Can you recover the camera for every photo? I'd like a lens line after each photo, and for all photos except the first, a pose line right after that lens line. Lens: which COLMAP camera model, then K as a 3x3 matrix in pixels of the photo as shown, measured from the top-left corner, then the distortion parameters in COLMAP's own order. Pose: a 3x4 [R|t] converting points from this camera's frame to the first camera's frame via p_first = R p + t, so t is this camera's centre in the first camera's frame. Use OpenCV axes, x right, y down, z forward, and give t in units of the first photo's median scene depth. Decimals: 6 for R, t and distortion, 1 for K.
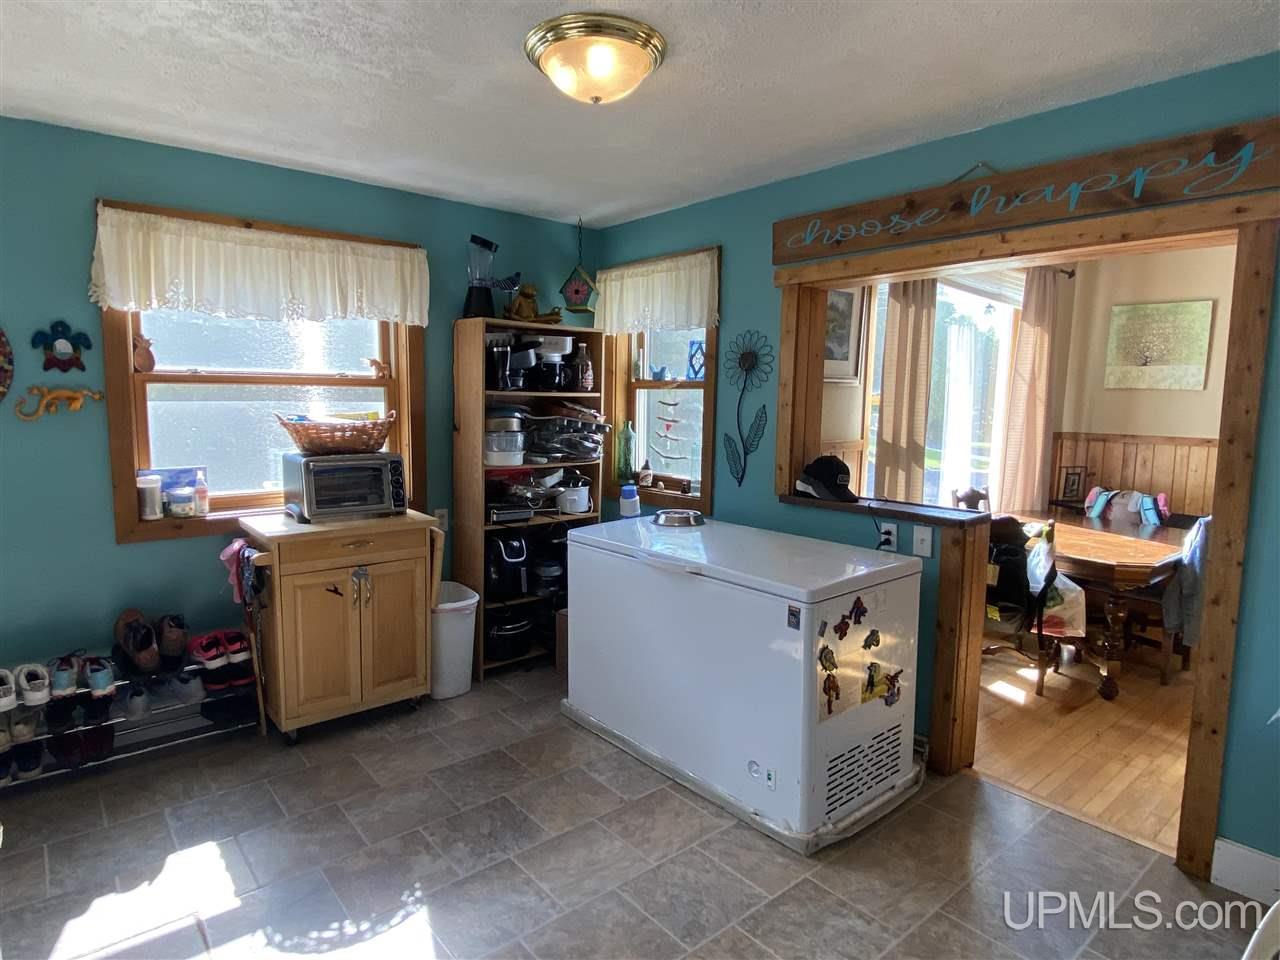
lens RADIAL K [[725.8, 0, 633.3], [0, 725.8, 479.7], [0, 0, 1]] dist [0.041204, -0.045233]
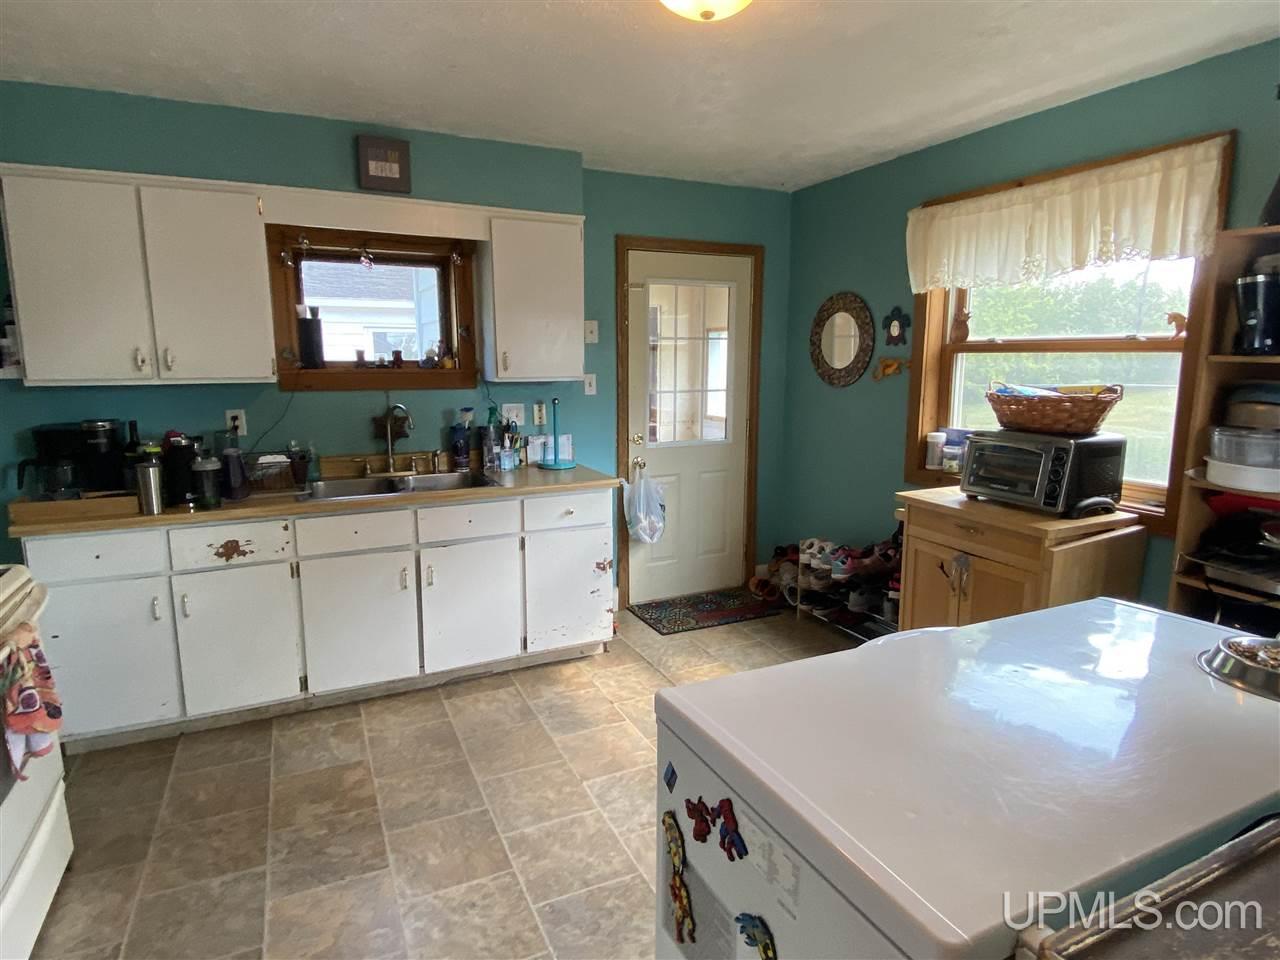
lens RADIAL K [[725.8, 0, 644.3], [0, 725.8, 483.0], [0, 0, 1]] dist [0.041204, -0.045233]
pose [[-0.247047, 0.157038, -0.956194, 0.529298], [-0.113877, 0.975238, 0.189588, -0.084485], [0.962289, 0.155726, -0.223047, 0.735265]]
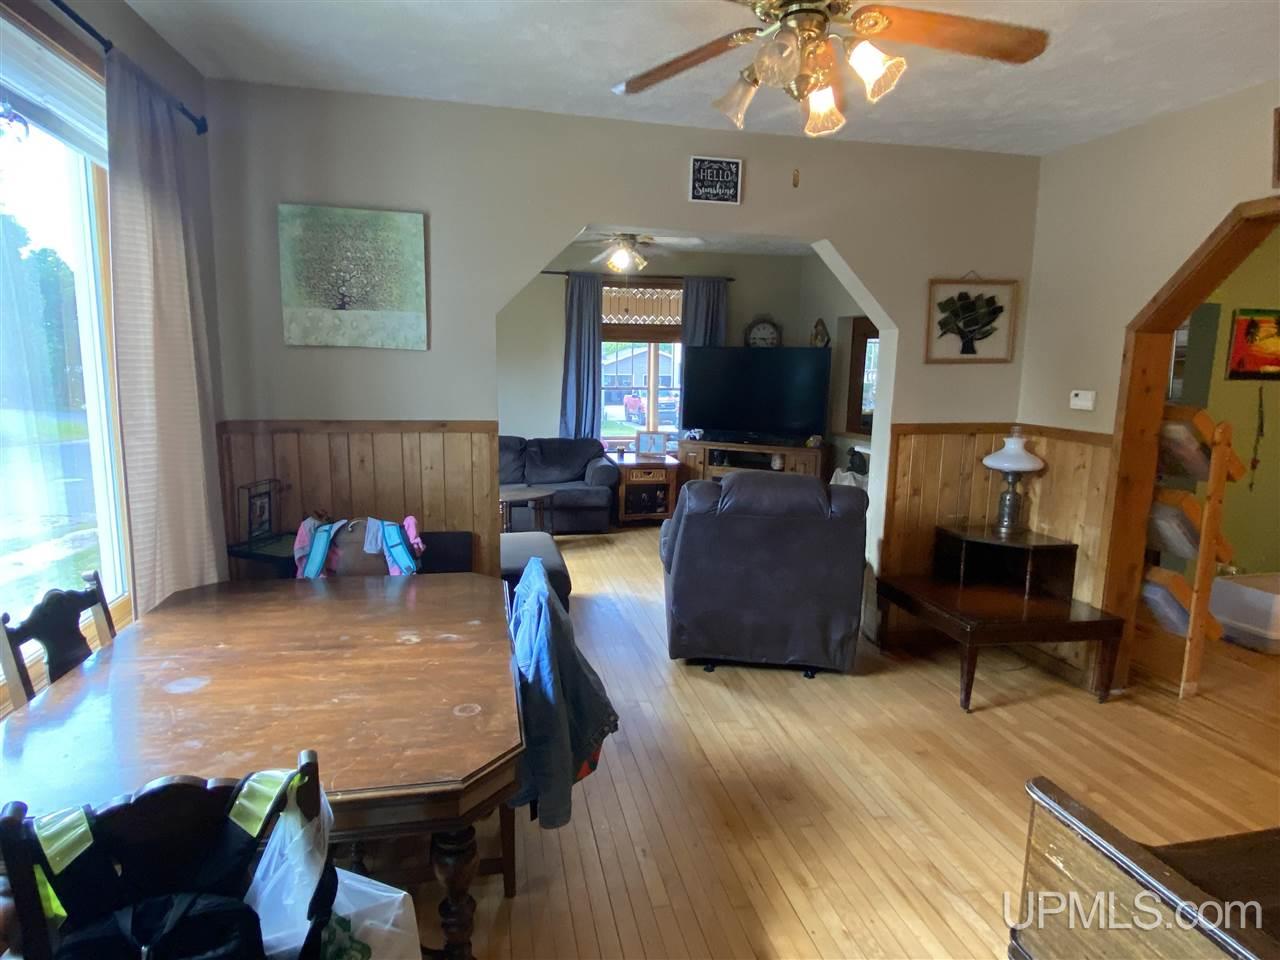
lens RADIAL K [[725.8, 0, 635.1], [0, 725.8, 482.5], [0, 0, 1]] dist [0.041204, -0.045233]
pose [[0.476811, -0.149801, 0.866147, 0.399142], [0.092921, 0.988440, 0.119799, -0.095171], [-0.874081, 0.023362, 0.485219, 0.753677]]
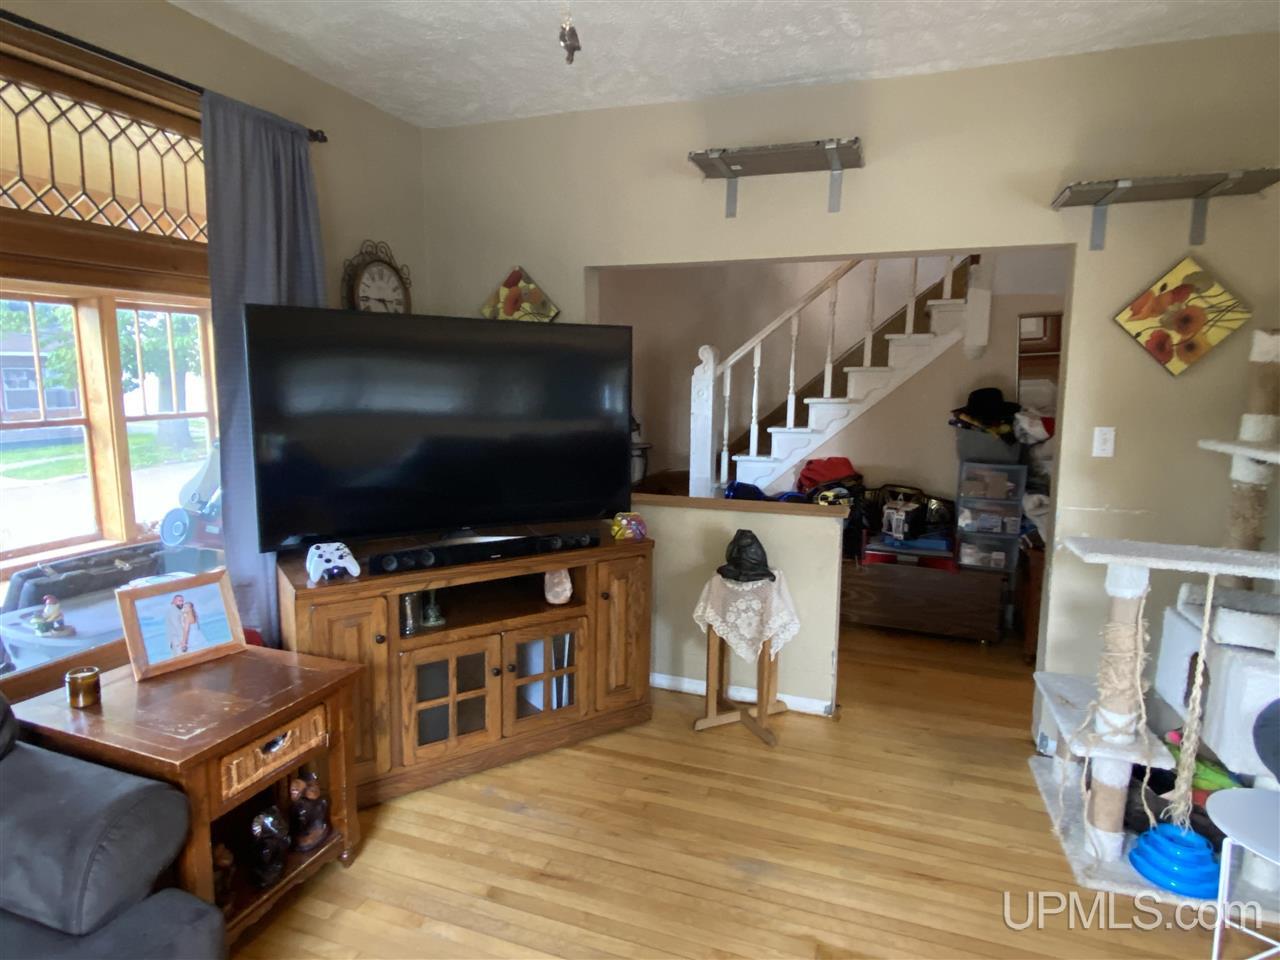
lens RADIAL K [[725.8, 0, 660.3], [0, 725.8, 481.1], [0, 0, 1]] dist [0.041204, -0.045233]
pose [[-0.501692, -0.141738, 0.853356, 1.577242], [0.081665, 0.974319, 0.209840, -0.169641], [-0.861183, 0.174964, -0.477233, 1.690650]]
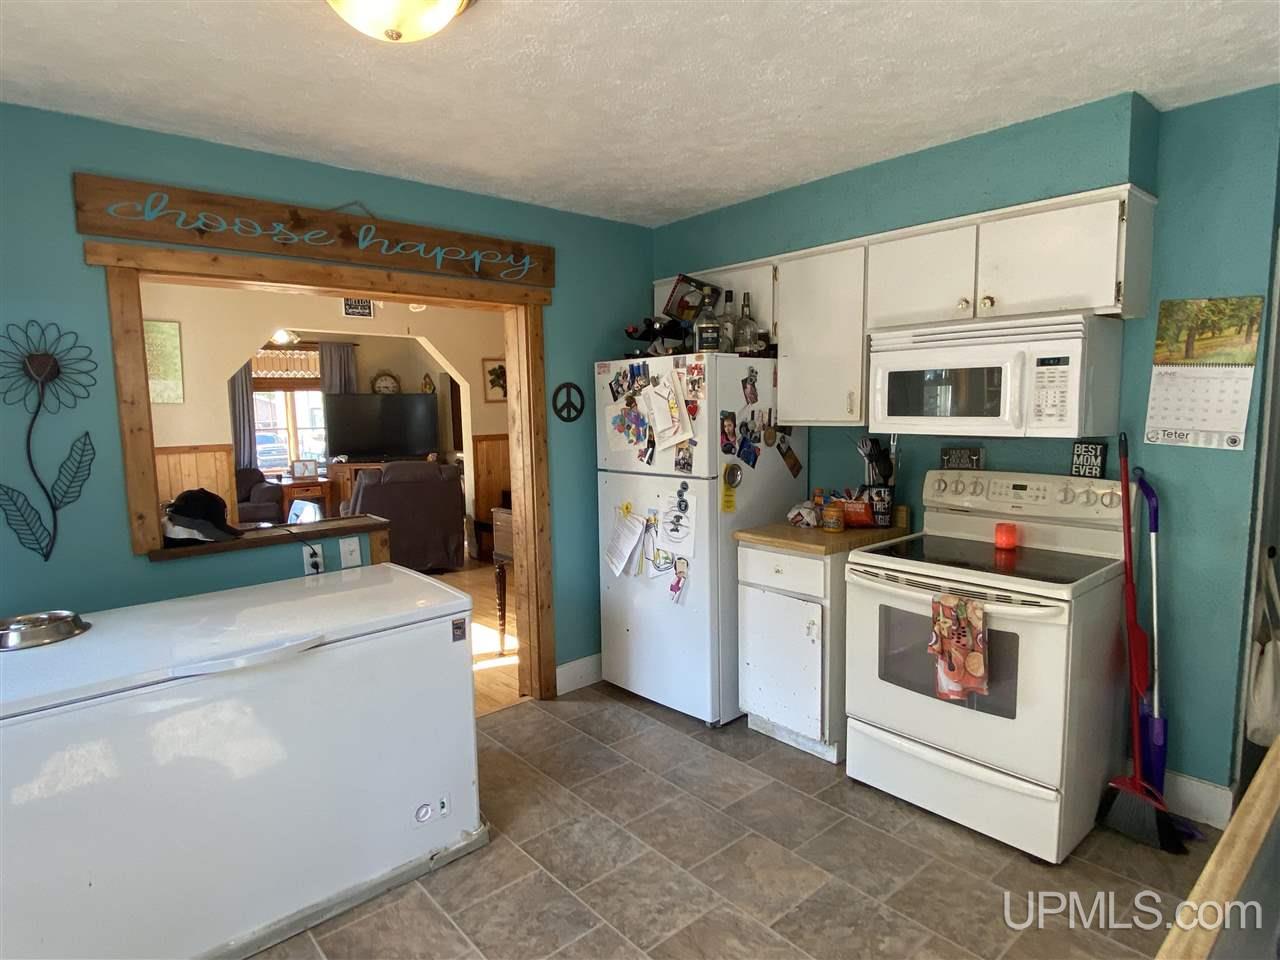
lens RADIAL K [[725.8, 0, 640.4], [0, 725.8, 478.0], [0, 0, 1]] dist [0.041204, -0.045233]
pose [[-0.022723, -0.116223, 0.992963, -0.531226], [0.132064, 0.984167, 0.118215, -0.073781], [-0.990981, 0.133821, -0.007014, 0.495505]]
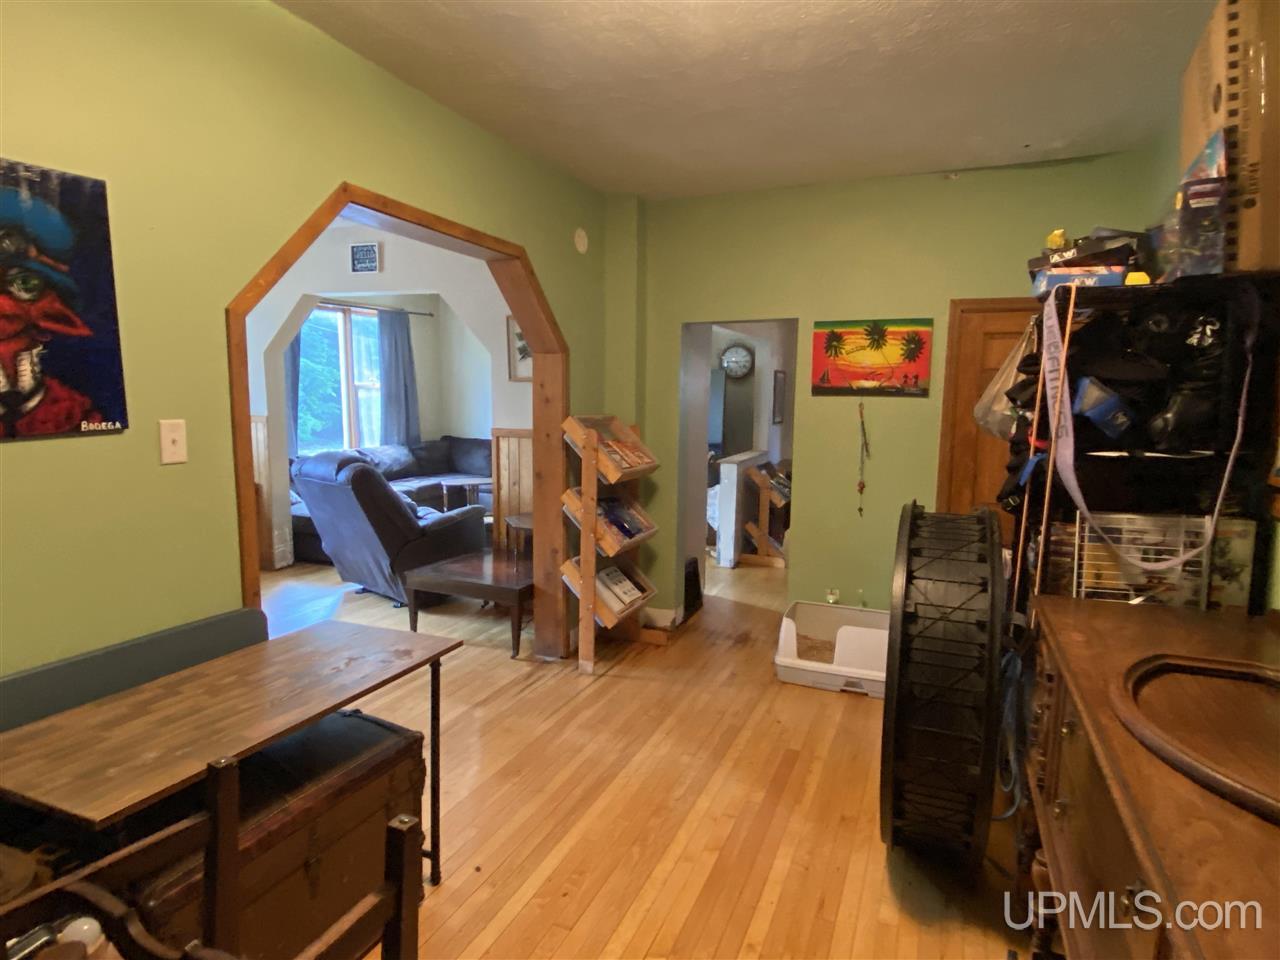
lens RADIAL K [[725.8, 0, 644.6], [0, 725.8, 482.5], [0, 0, 1]] dist [0.041204, -0.045233]
pose [[0.882656, -0.068232, 0.465041, 1.207824], [0.057173, 0.997646, 0.037862, 0.063514], [-0.466529, -0.006831, 0.884479, -0.514592]]
